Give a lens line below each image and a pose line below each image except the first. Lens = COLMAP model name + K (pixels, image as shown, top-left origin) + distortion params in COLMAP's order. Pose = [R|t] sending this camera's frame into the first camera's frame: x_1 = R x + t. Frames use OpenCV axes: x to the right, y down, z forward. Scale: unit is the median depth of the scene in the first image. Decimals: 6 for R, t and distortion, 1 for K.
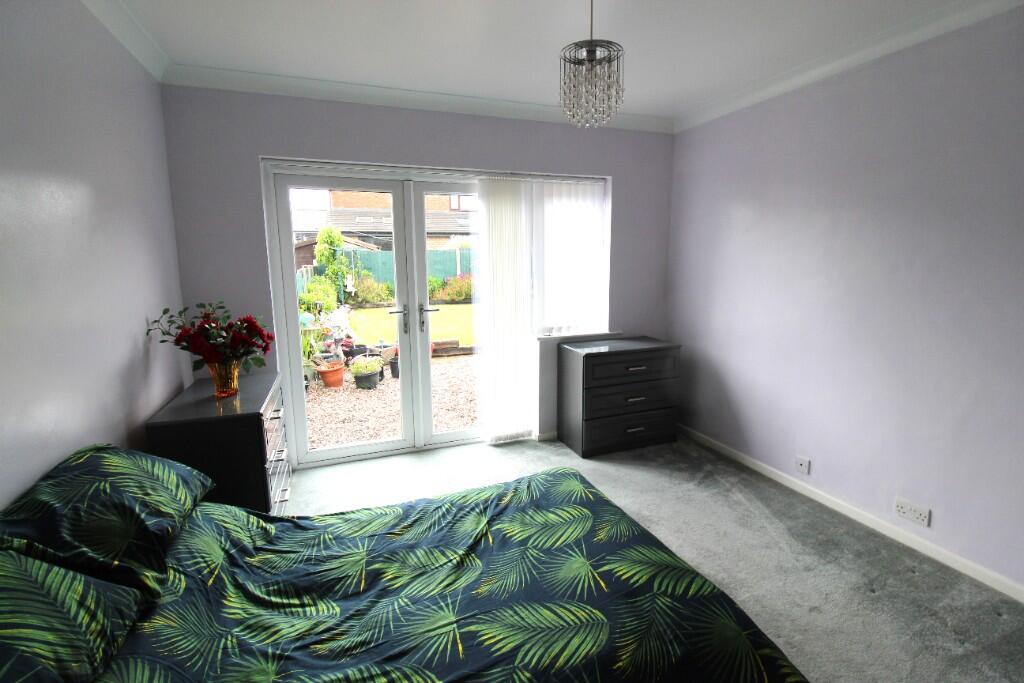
lens RADIAL K [[473.4, 0, 515.4], [0, 473.4, 329.8], [0, 0, 1]] dist [0.000172, -0.011440]
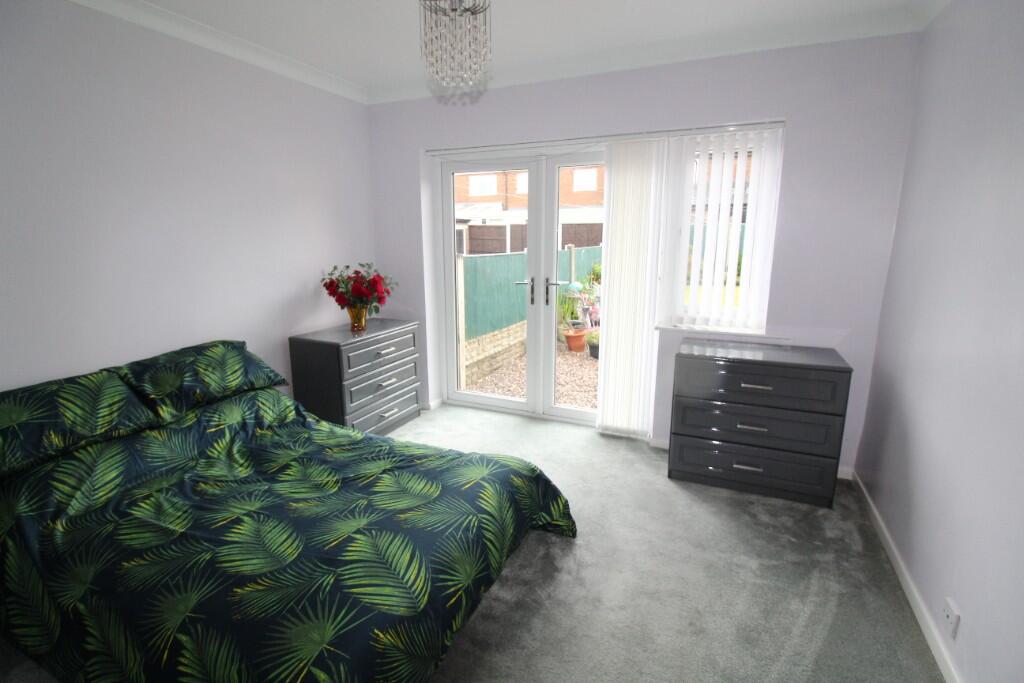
lens RADIAL K [[473.4, 0, 515.4], [0, 473.4, 329.8], [0, 0, 1]] dist [0.000172, -0.011440]
pose [[0.711552, 0.145478, -0.687408, 0.538632], [-0.109014, 0.989342, 0.096534, -0.038262], [0.694125, 0.006248, 0.719827, 0.247520]]
